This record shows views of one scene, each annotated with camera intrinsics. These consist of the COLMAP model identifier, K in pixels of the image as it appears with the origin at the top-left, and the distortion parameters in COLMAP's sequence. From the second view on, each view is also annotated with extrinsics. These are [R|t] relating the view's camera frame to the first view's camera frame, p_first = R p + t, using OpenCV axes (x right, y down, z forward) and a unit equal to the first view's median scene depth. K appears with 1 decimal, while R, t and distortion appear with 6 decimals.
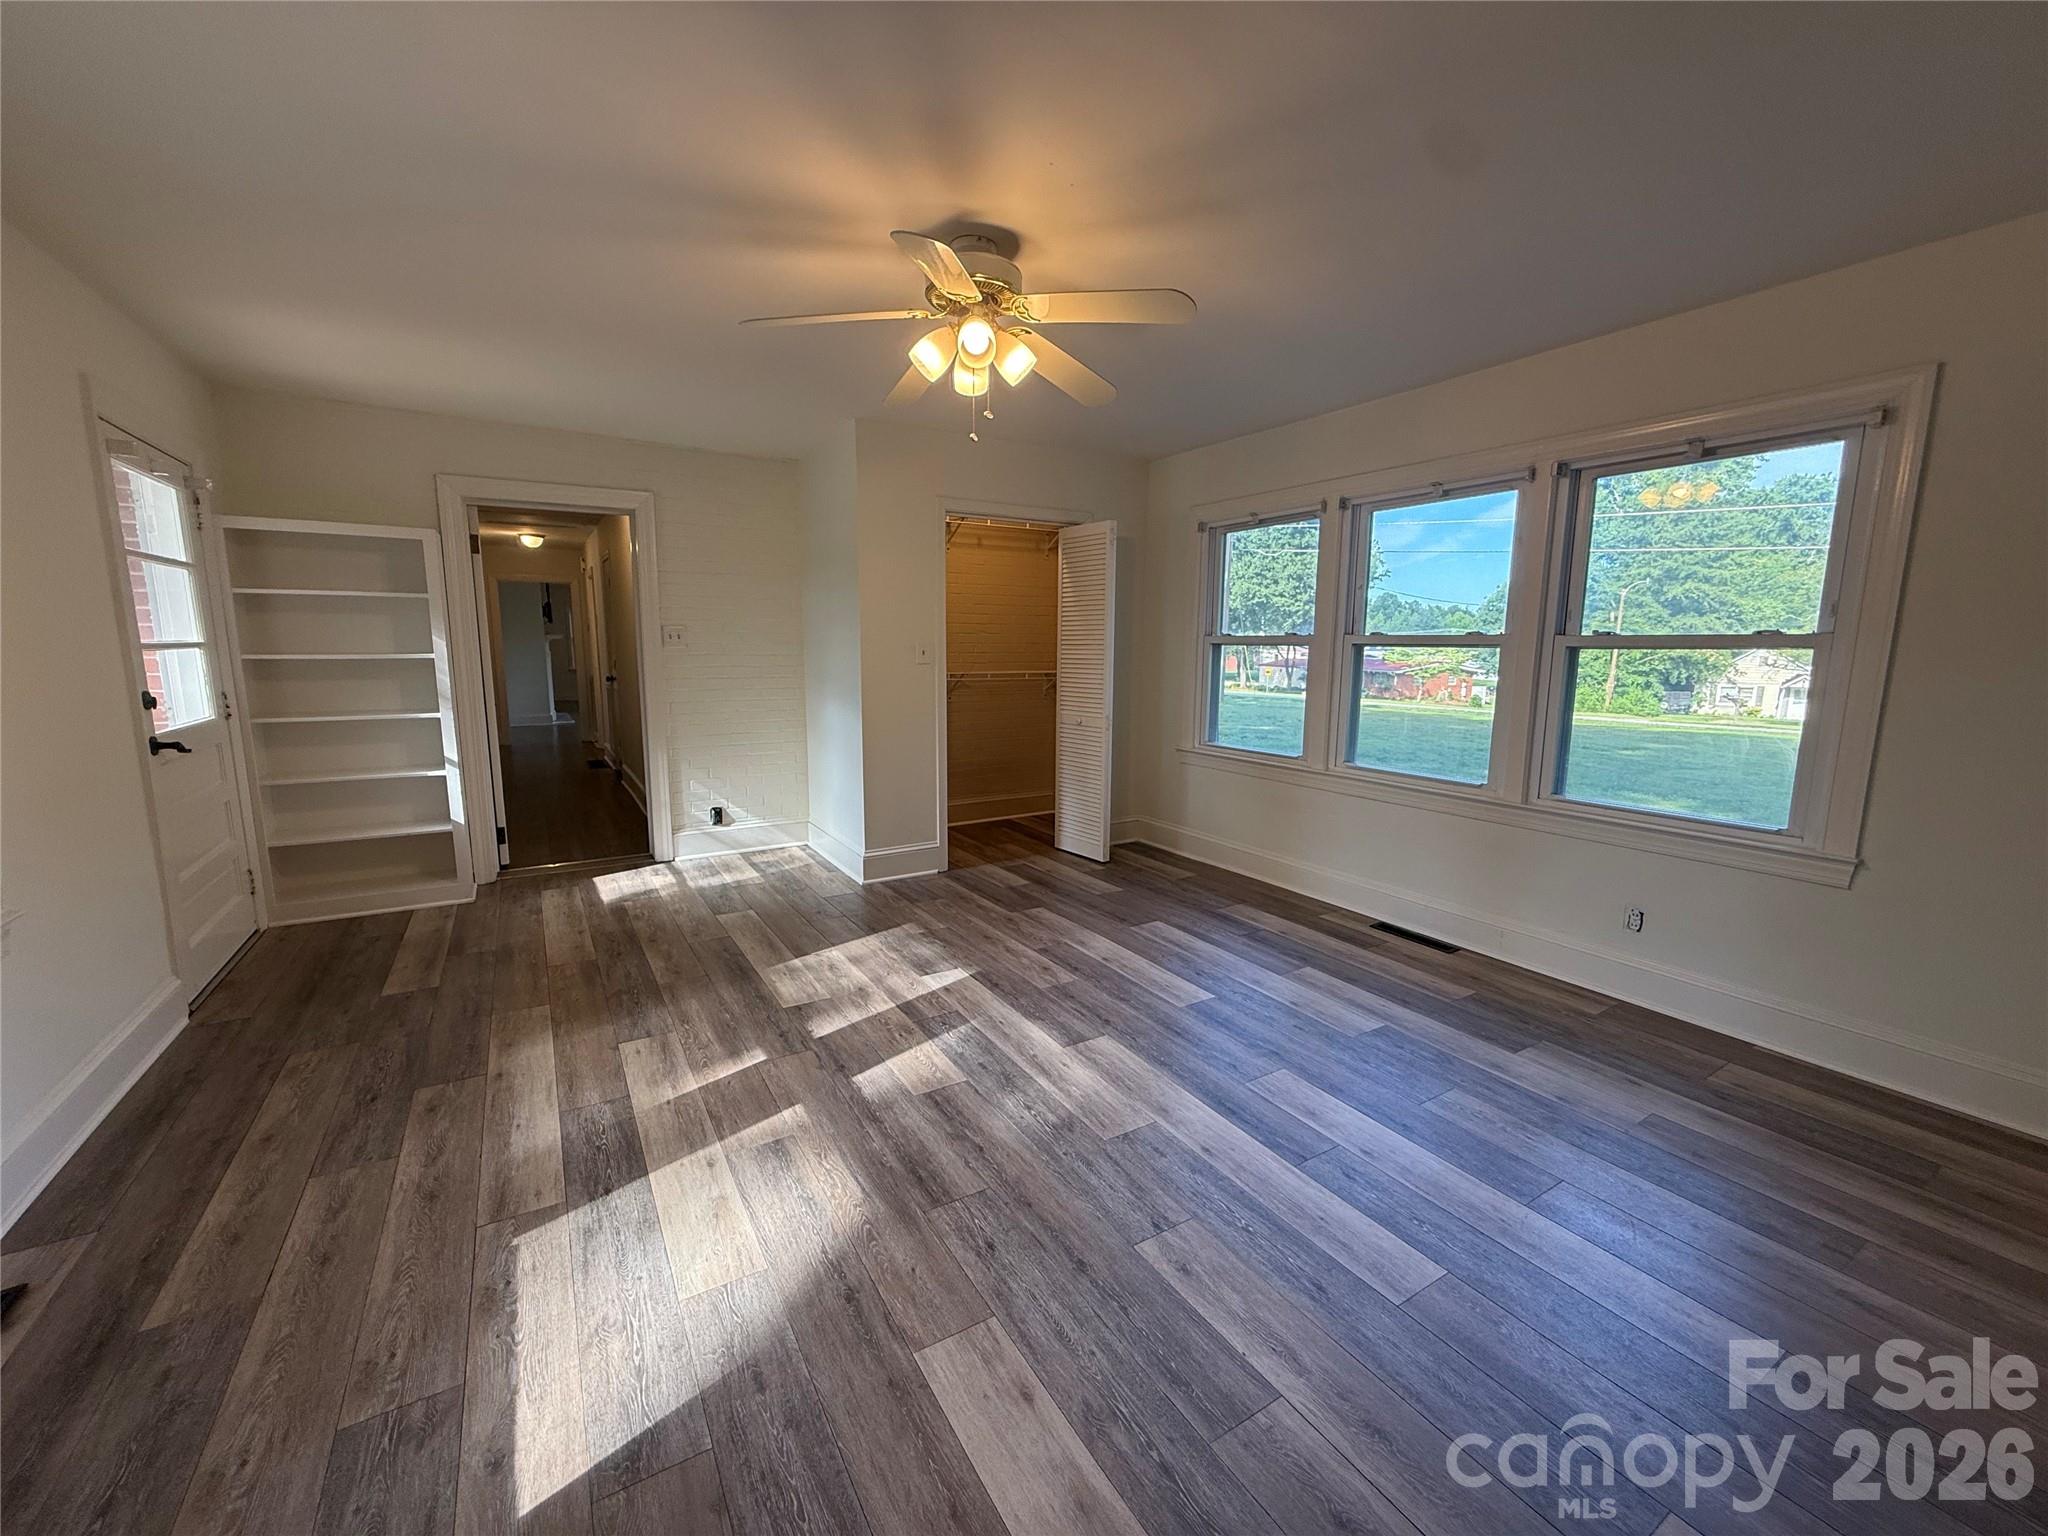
lens RADIAL K [[819.6, 0, 1023.3], [0, 819.6, 769.3], [0, 0, 1]] dist [0.001064, 0.000116]
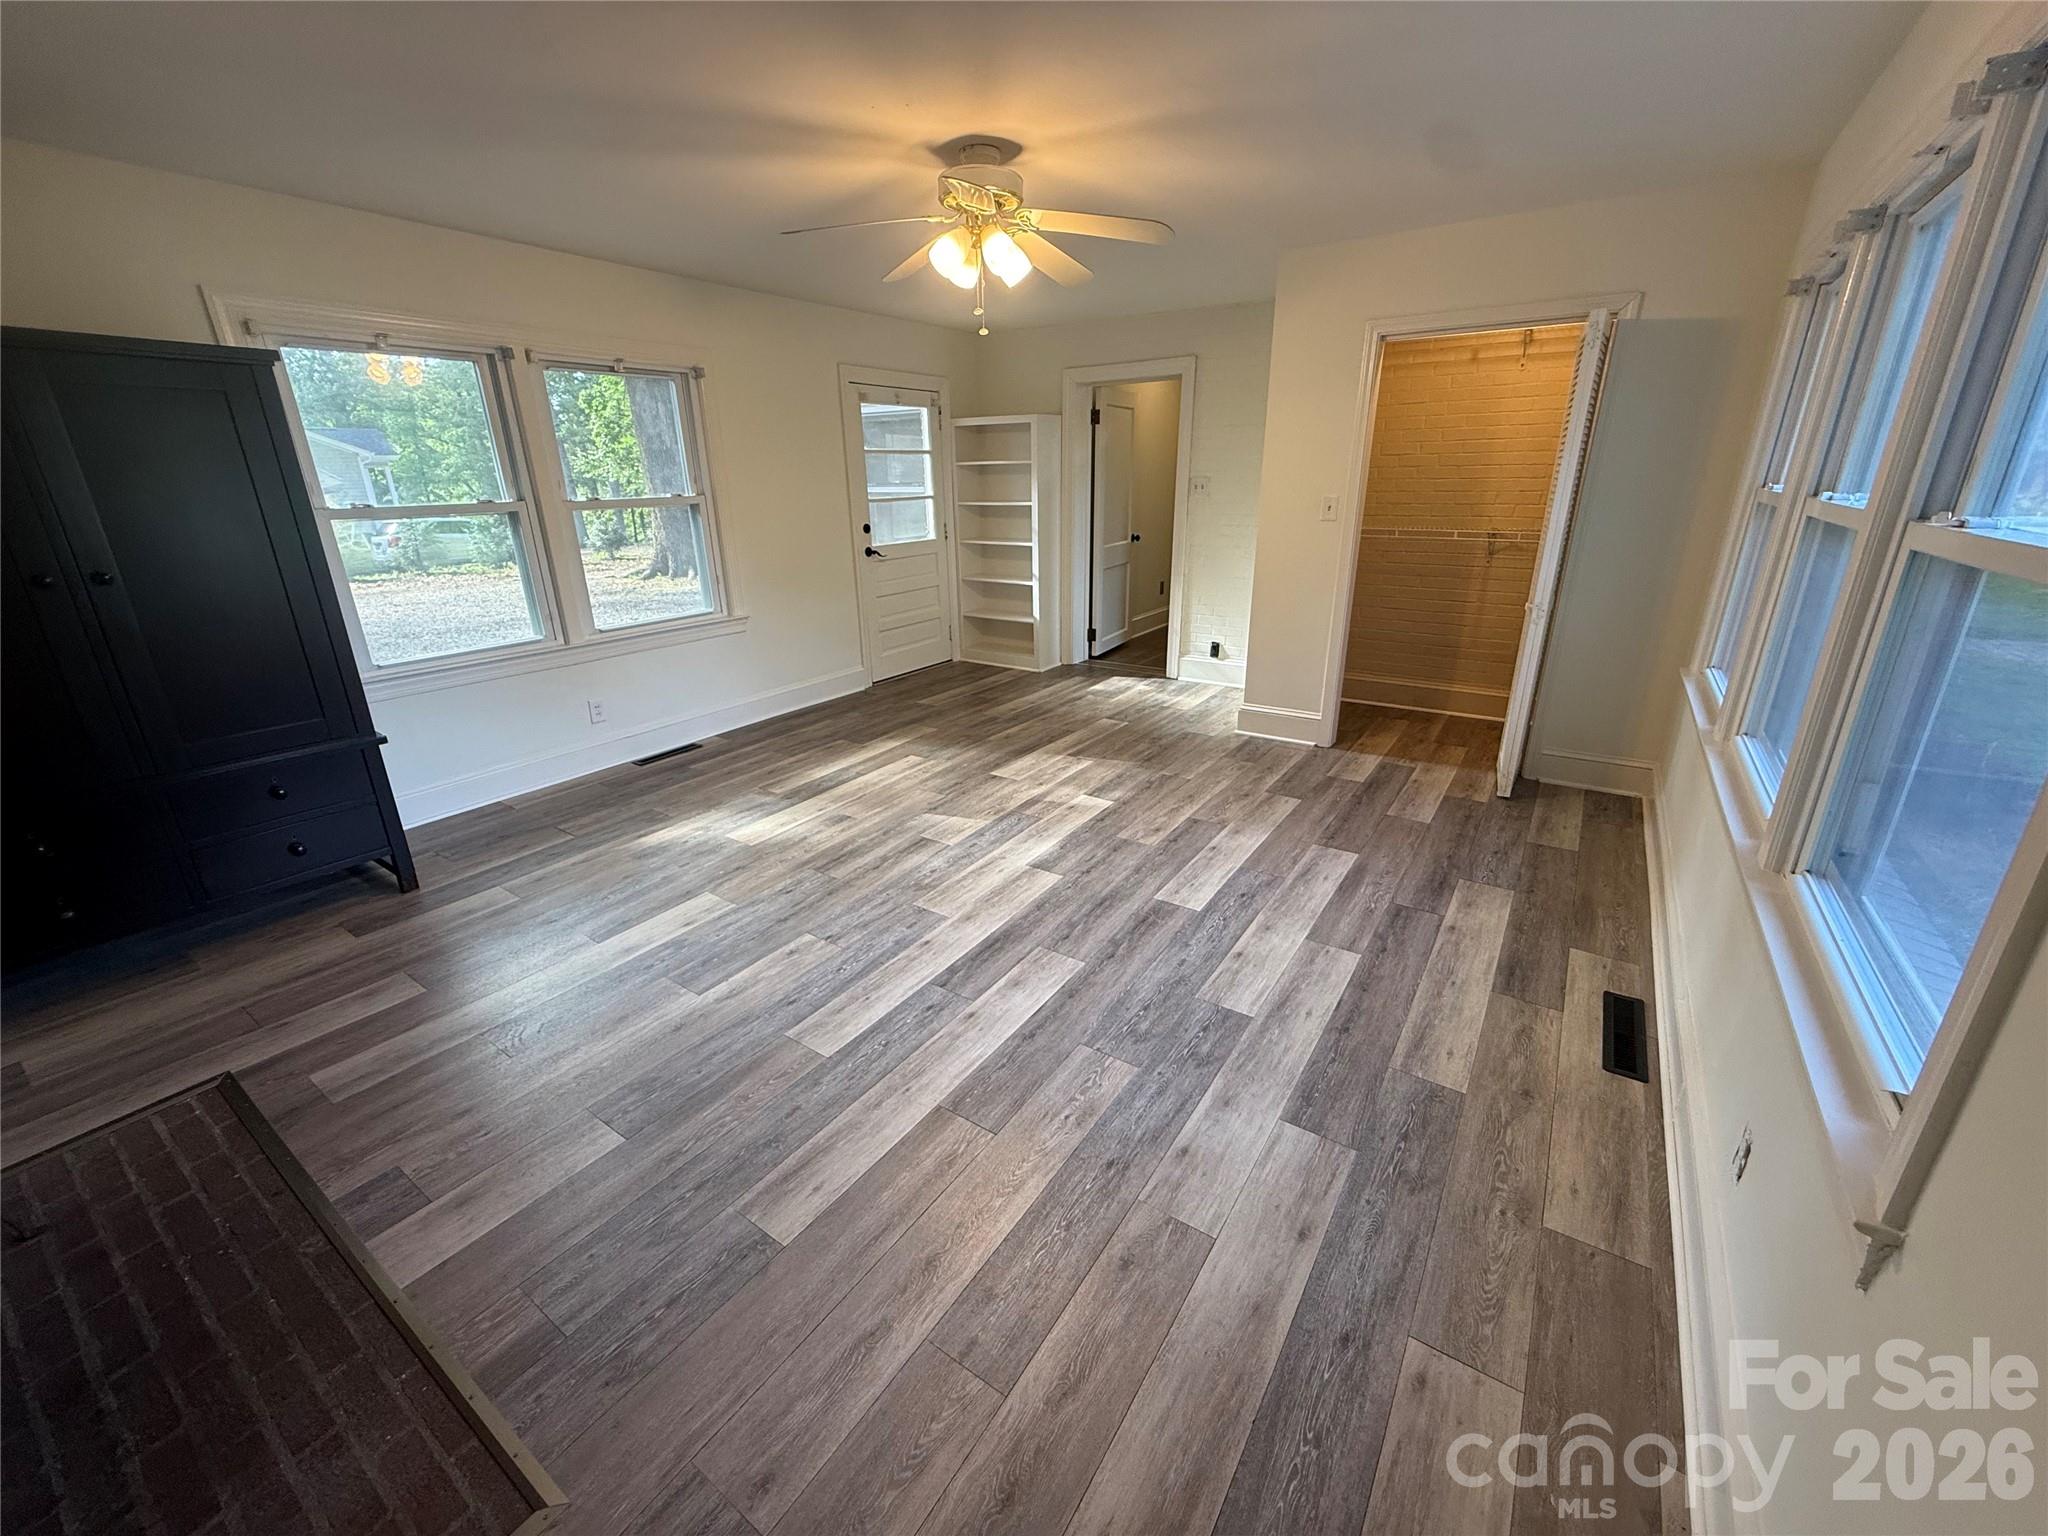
lens RADIAL K [[819.6, 0, 1012.1], [0, 819.6, 767.4], [0, 0, 1]] dist [0.001064, 0.000116]
pose [[0.406886, 0.299116, -0.863118, 0.936453], [-0.122081, 0.954199, 0.273130, -0.109548], [0.905284, -0.005762, 0.424767, 0.430621]]
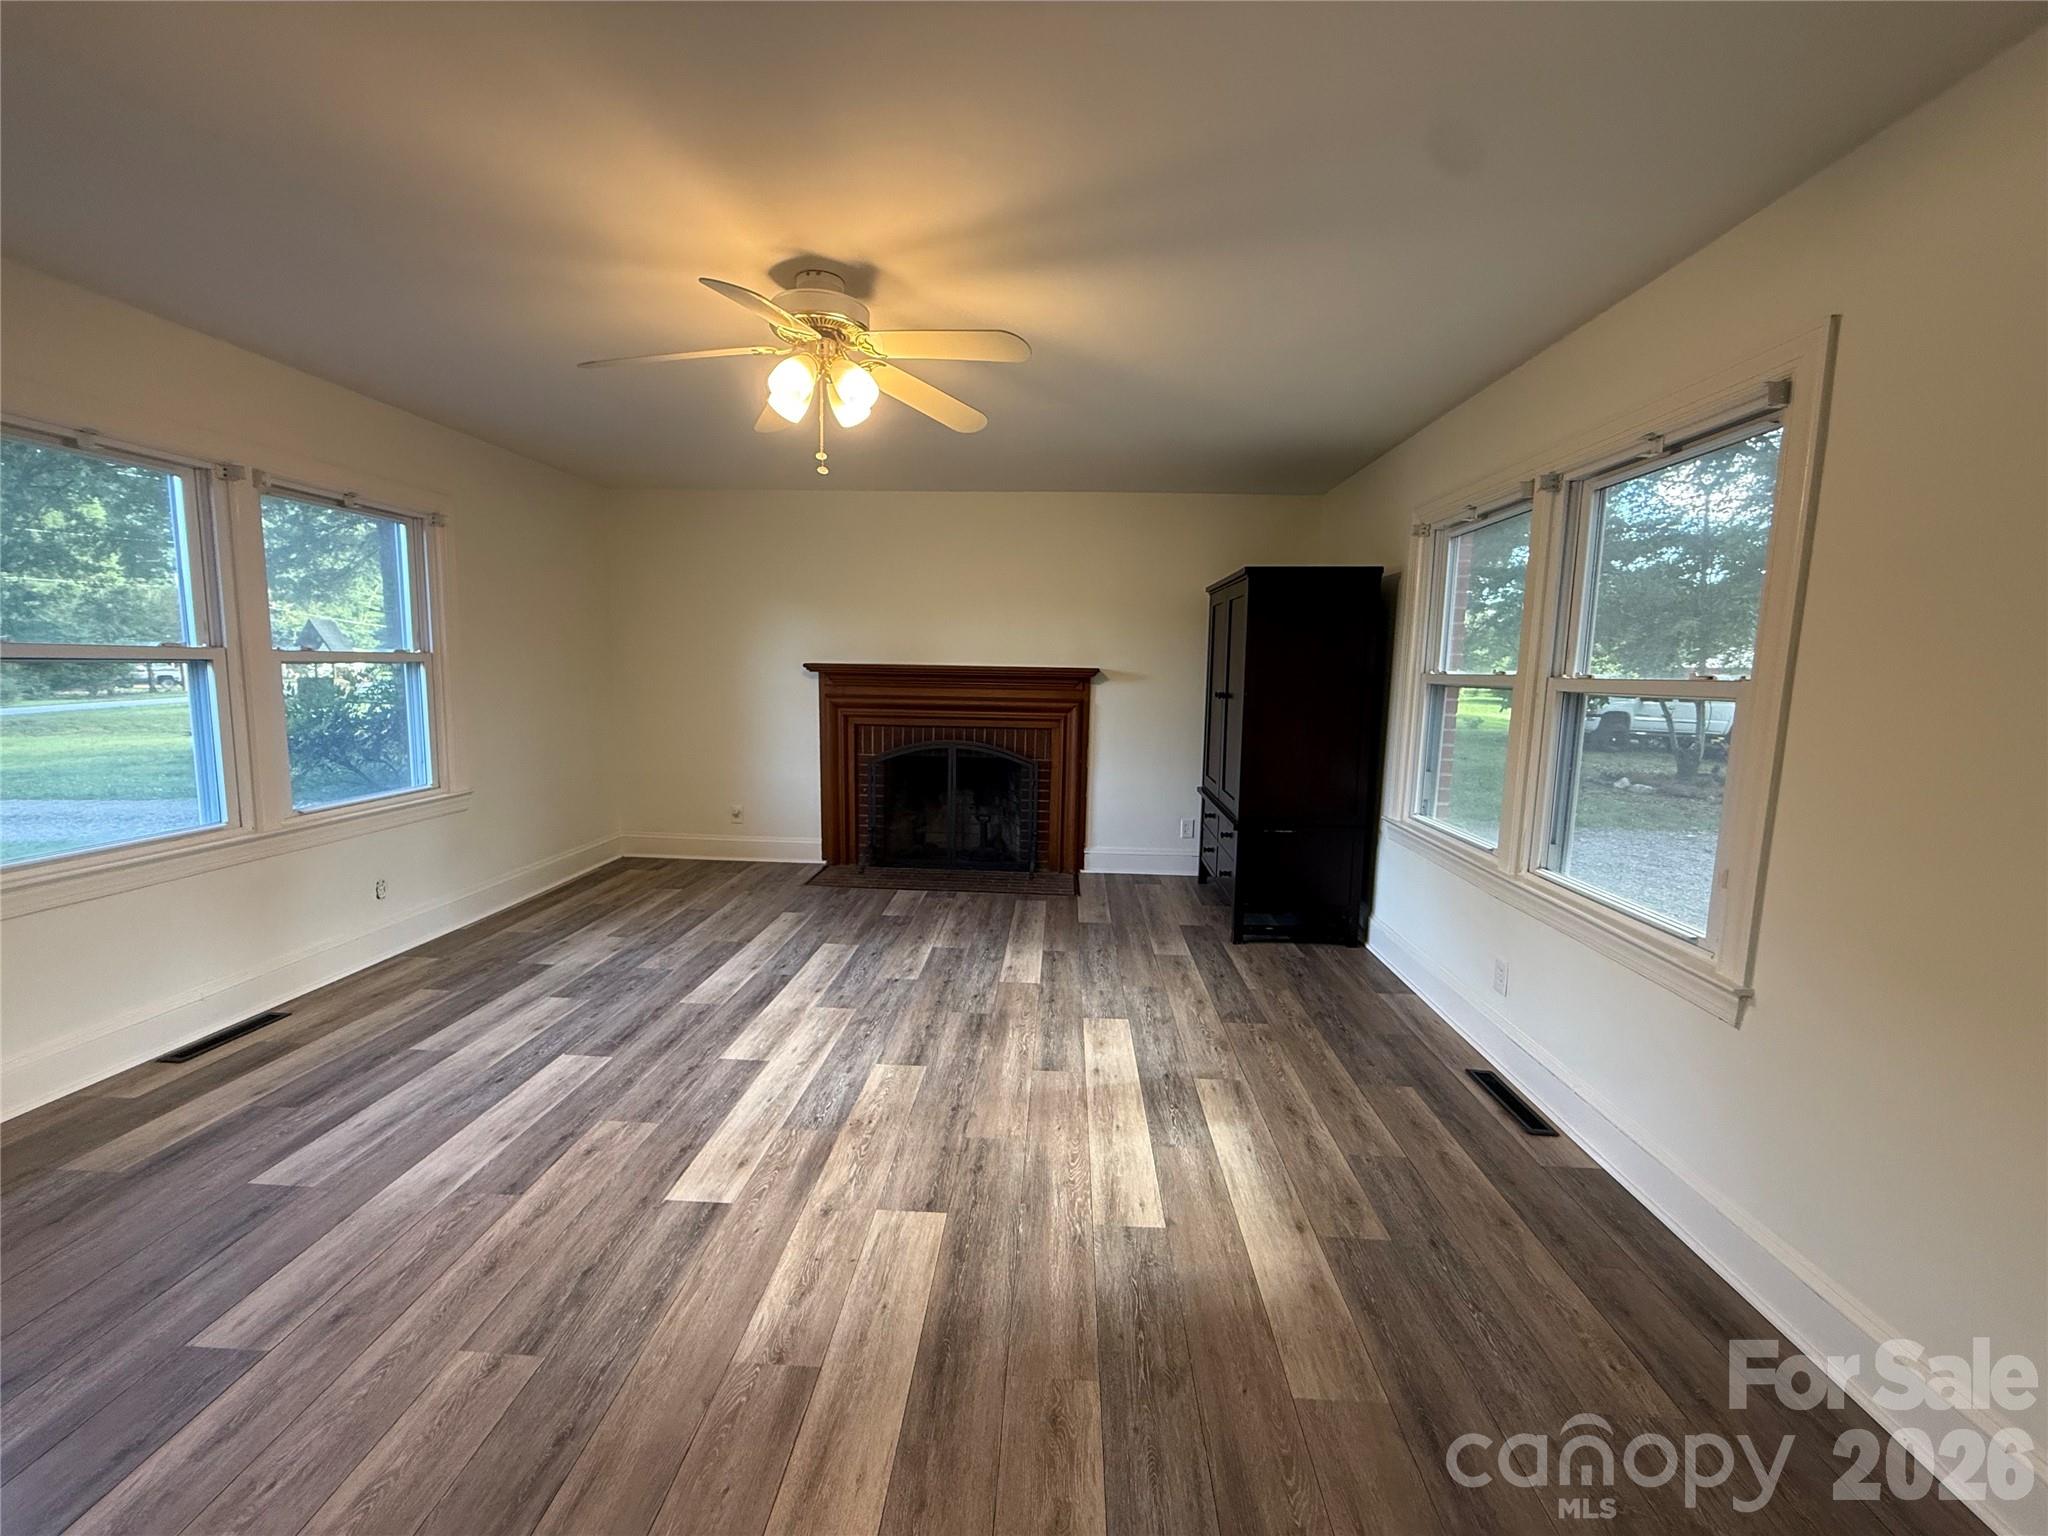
lens RADIAL K [[819.6, 0, 1019.8], [0, 819.6, 772.6], [0, 0, 1]] dist [0.001064, 0.000116]
pose [[-0.823623, -0.096352, 0.558893, -0.685992], [0.061716, 0.964383, 0.257208, -0.235418], [-0.563769, 0.246335, -0.788342, 1.406657]]
